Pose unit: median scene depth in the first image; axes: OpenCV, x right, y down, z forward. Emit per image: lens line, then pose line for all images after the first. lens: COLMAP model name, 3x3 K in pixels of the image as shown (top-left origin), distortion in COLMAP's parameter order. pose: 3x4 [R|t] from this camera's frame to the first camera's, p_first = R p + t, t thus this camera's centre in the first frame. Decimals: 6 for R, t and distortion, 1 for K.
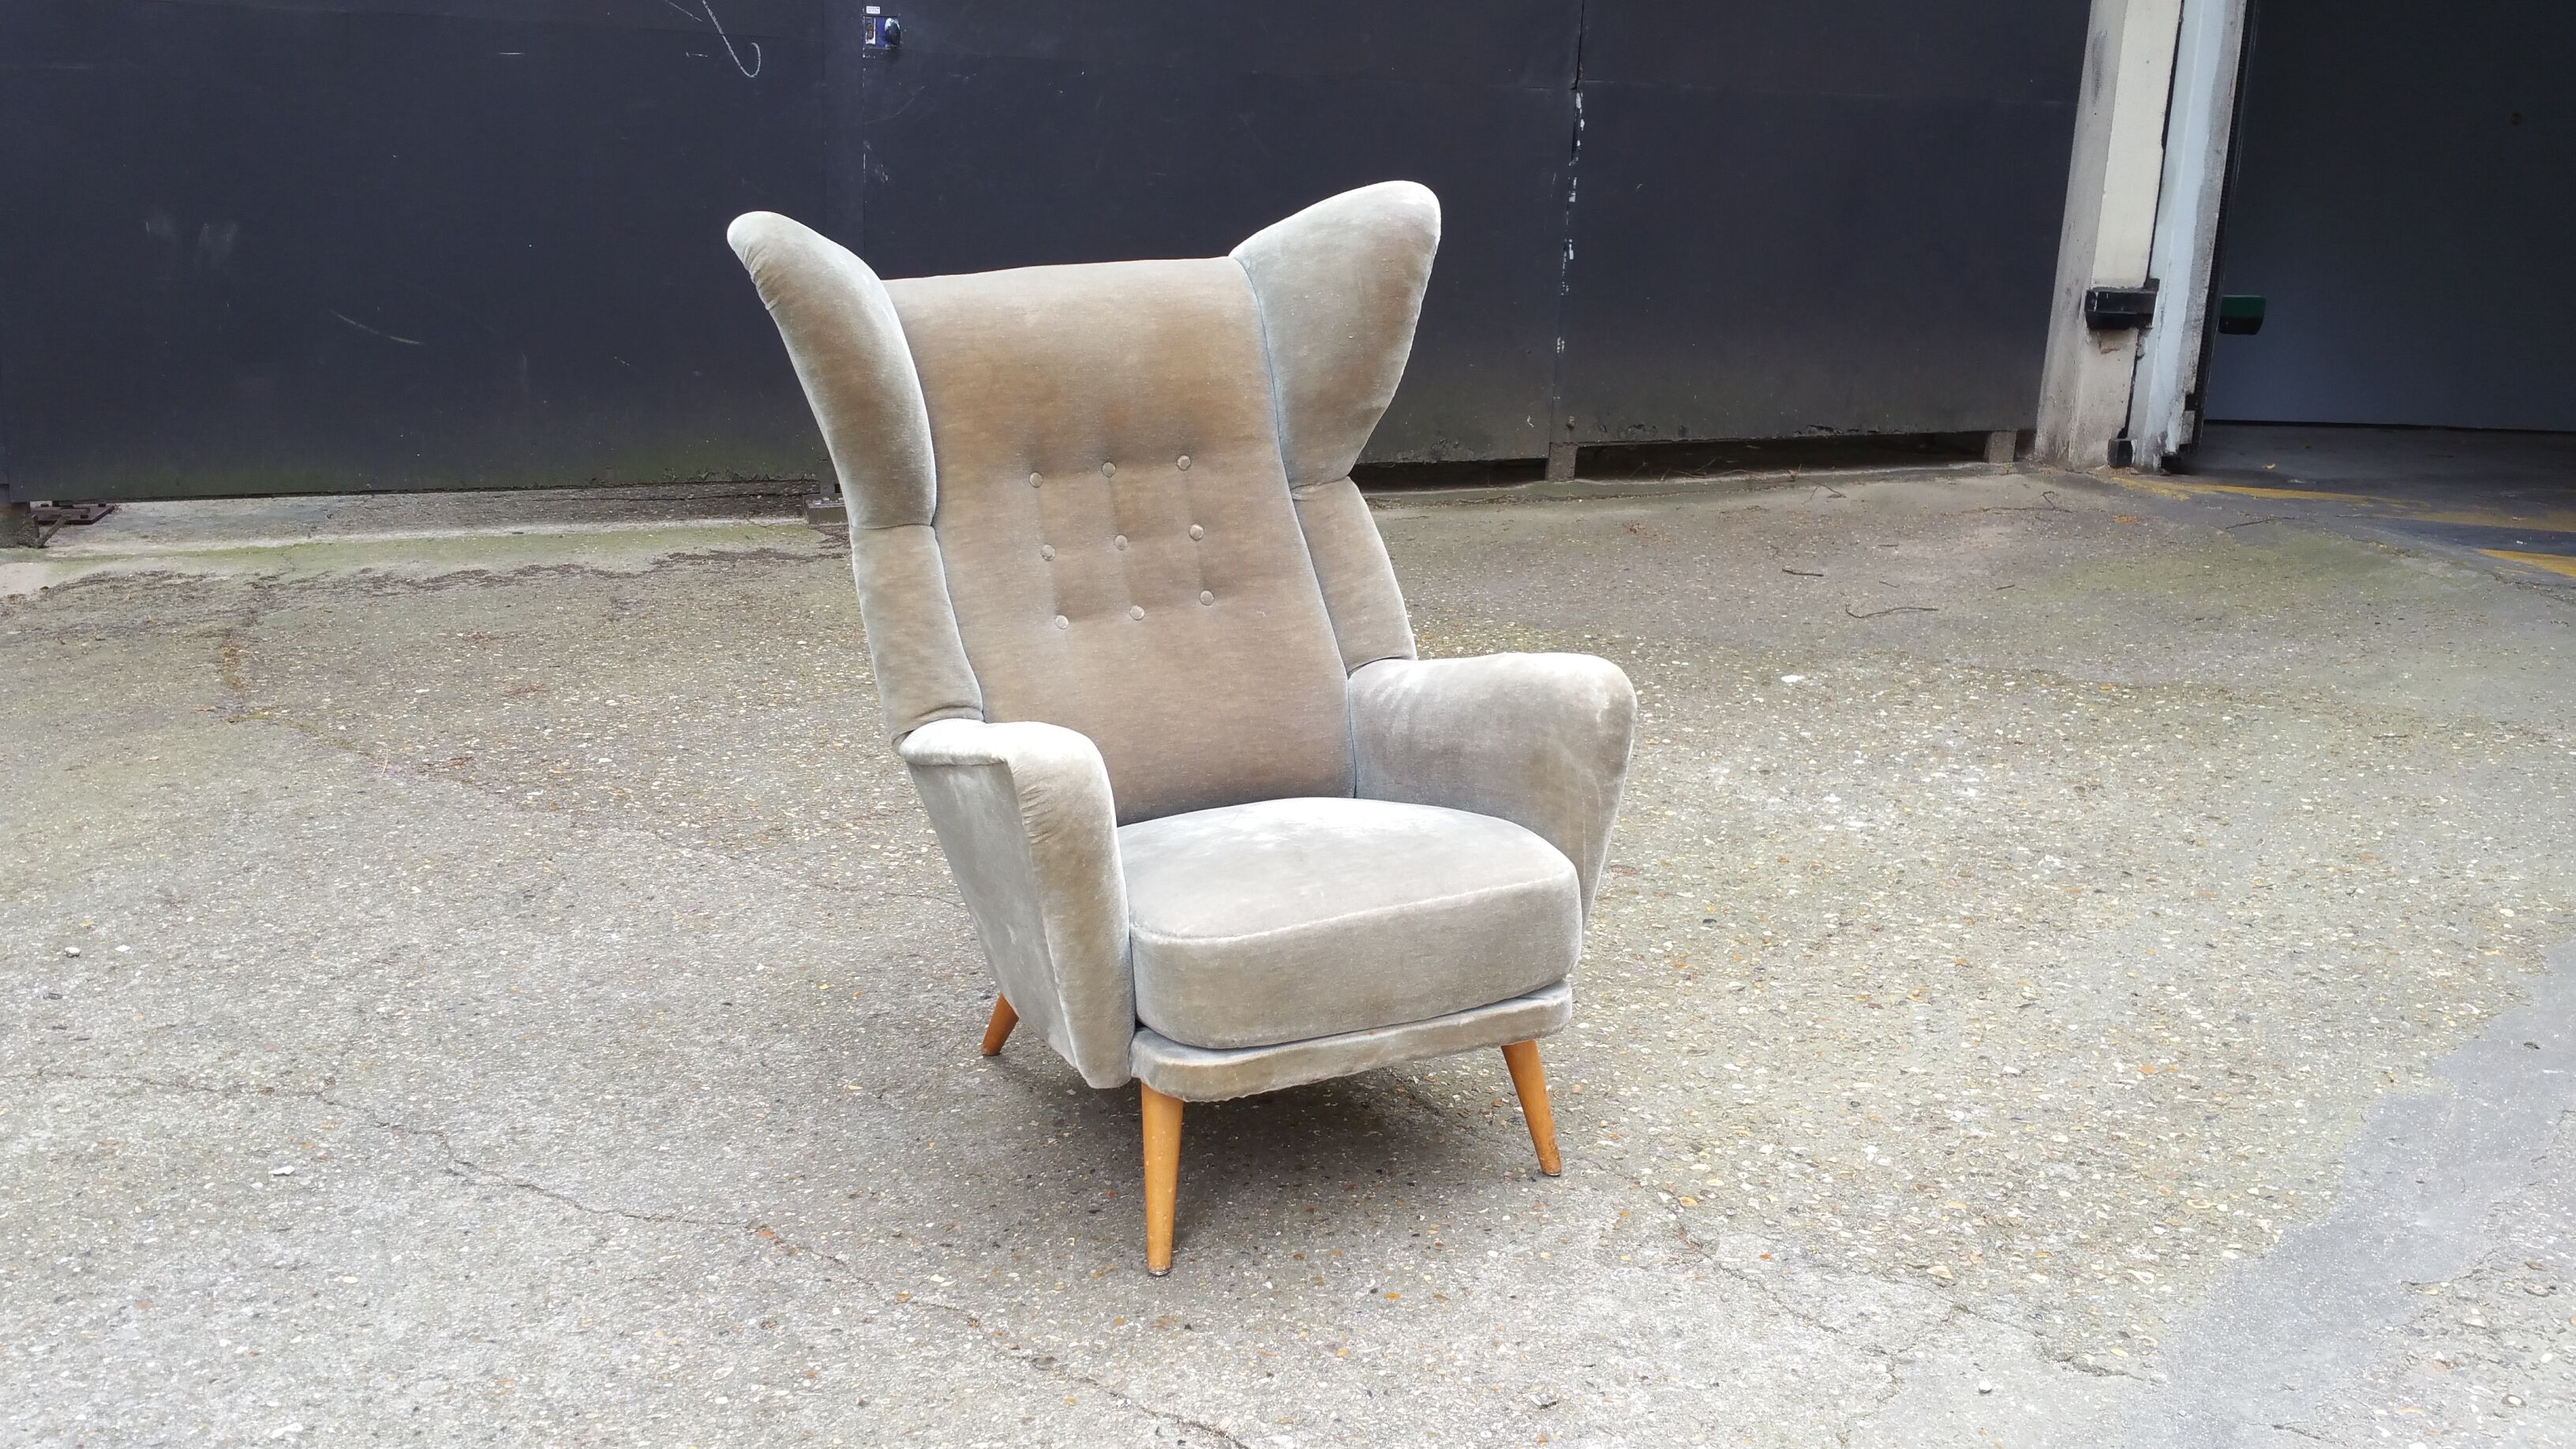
lens RADIAL K [[2461.5, 0, 1306.0], [0, 2461.5, 754.6], [0, 0, 1]] dist [0.057780, 0.000000]
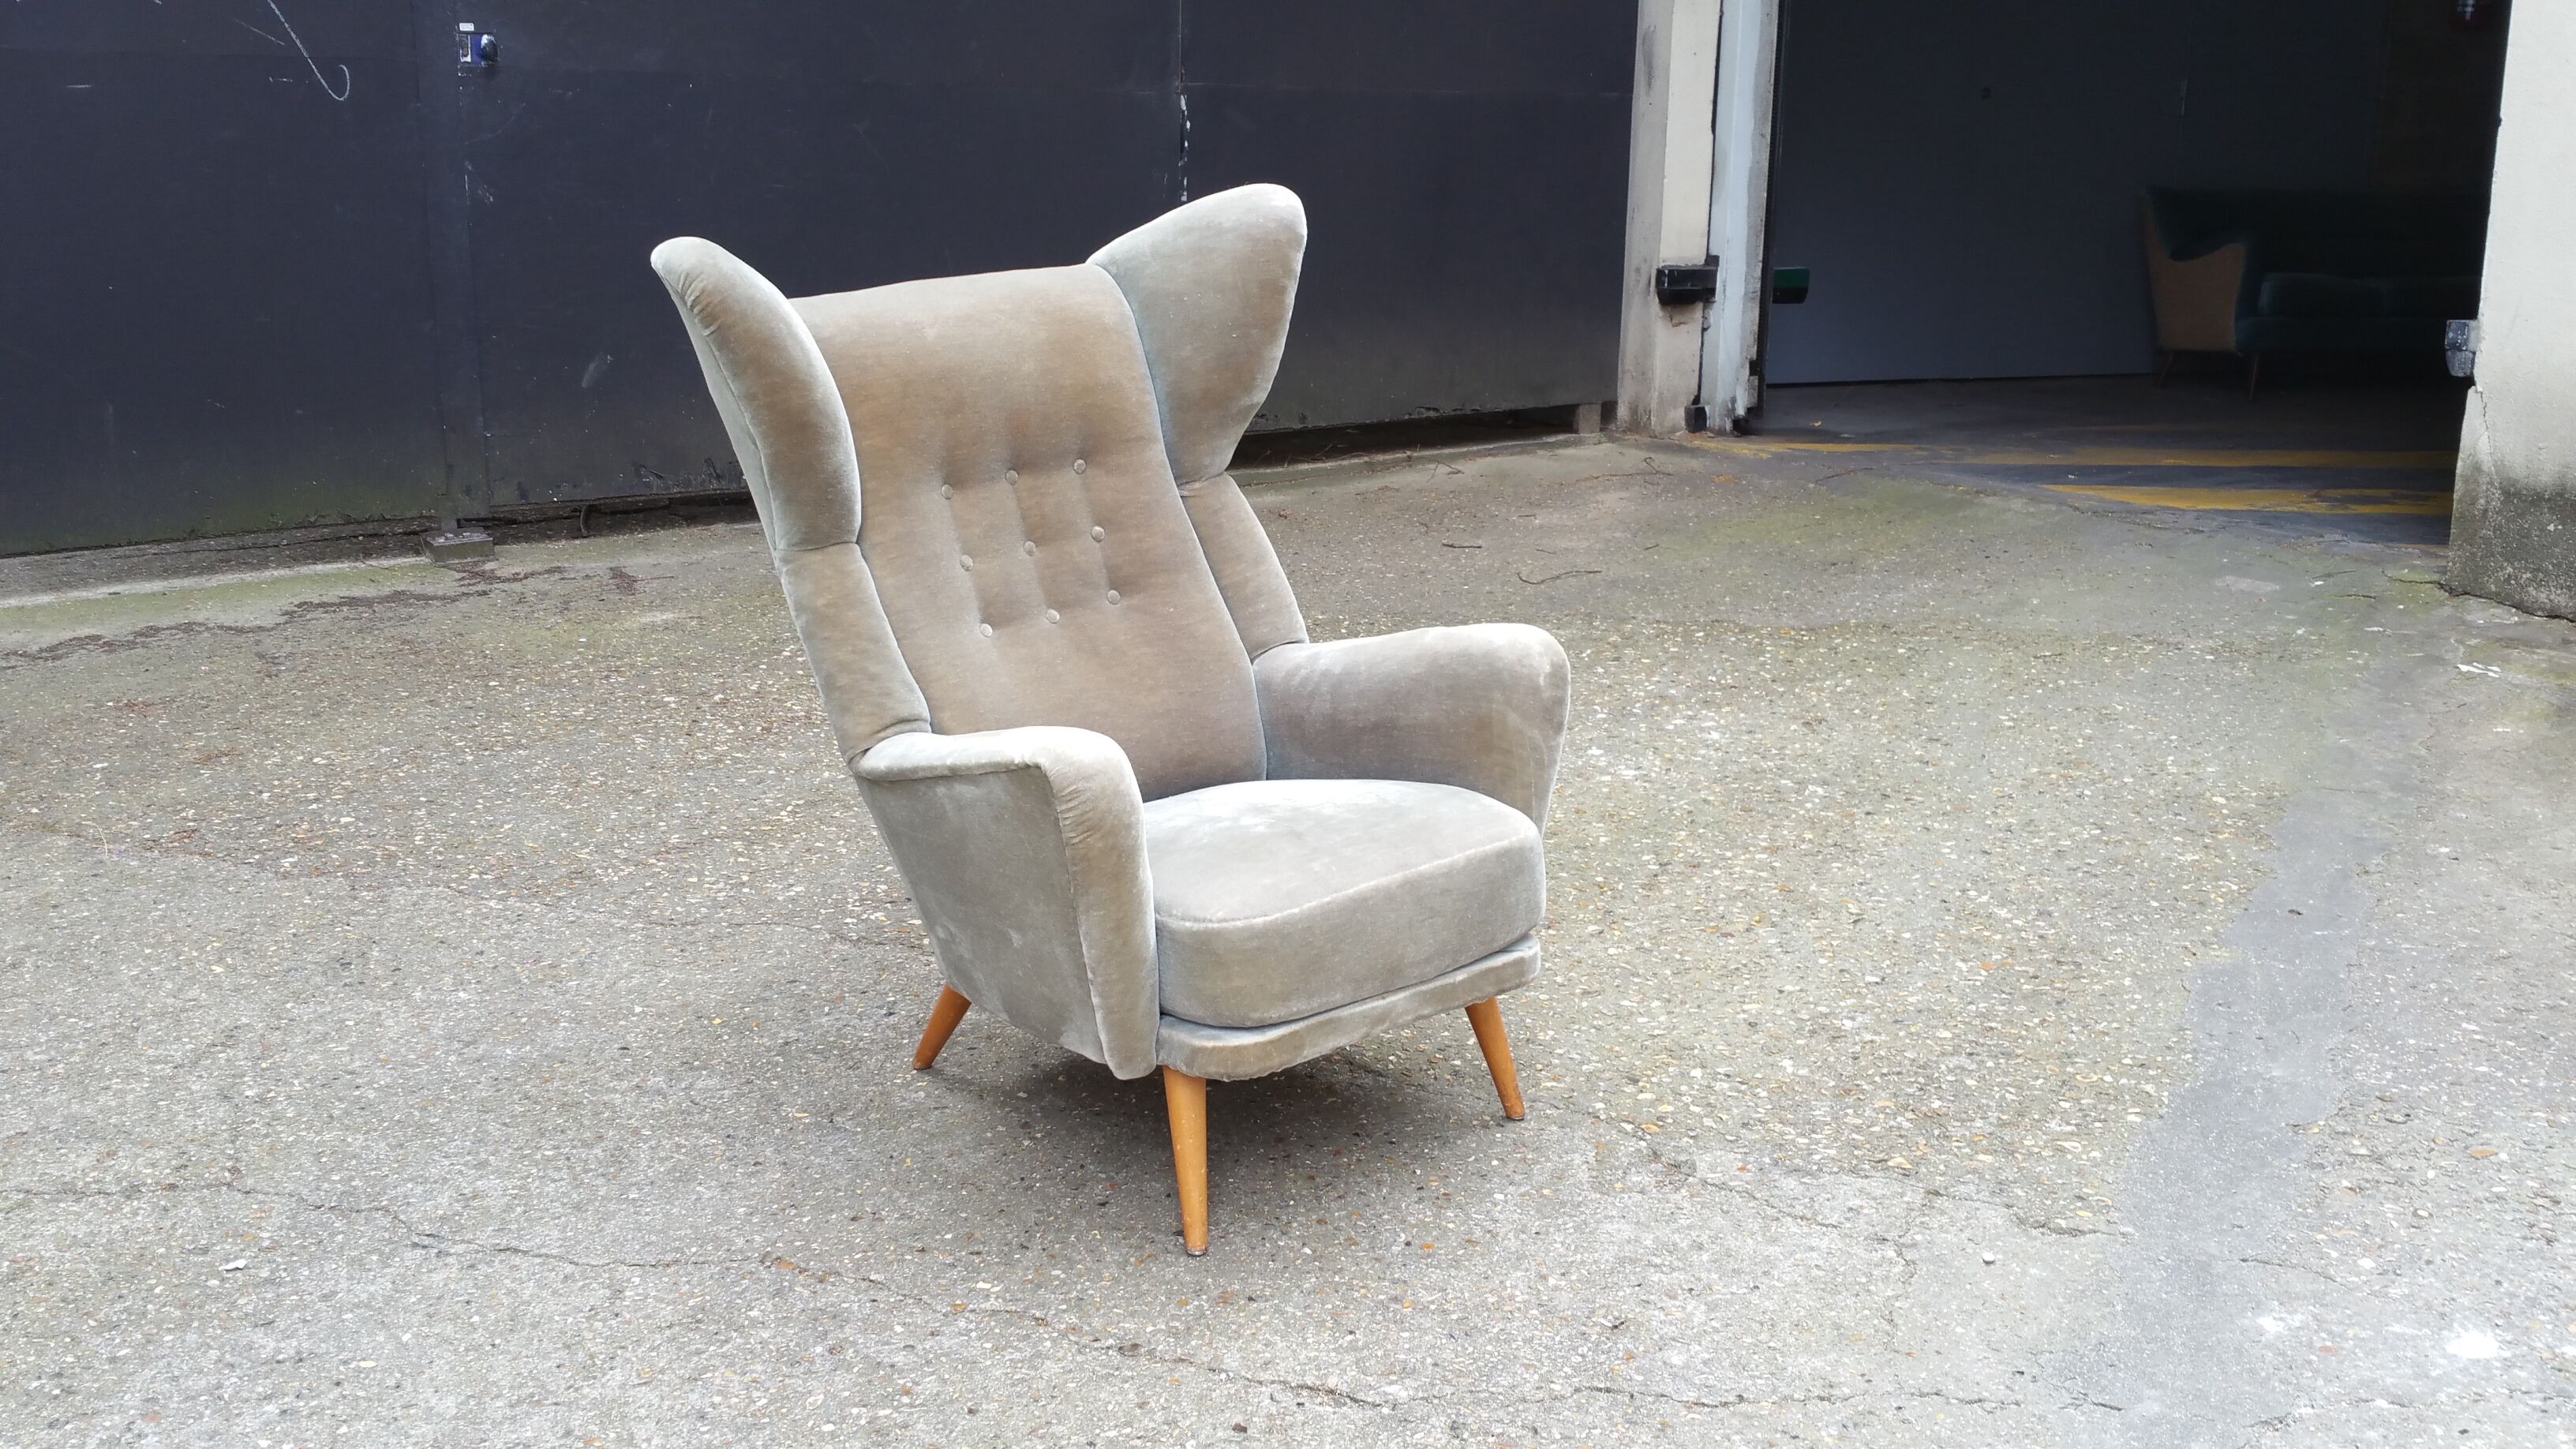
lens RADIAL K [[2461.5, 0, 1279.7], [0, 2461.5, 727.2], [0, 0, 1]] dist [0.057780, 0.000000]
pose [[0.976129, -0.080337, 0.201786, -0.190603], [0.082410, 0.996597, -0.001881, -0.002442], [-0.200948, 0.018465, 0.979428, -0.013155]]
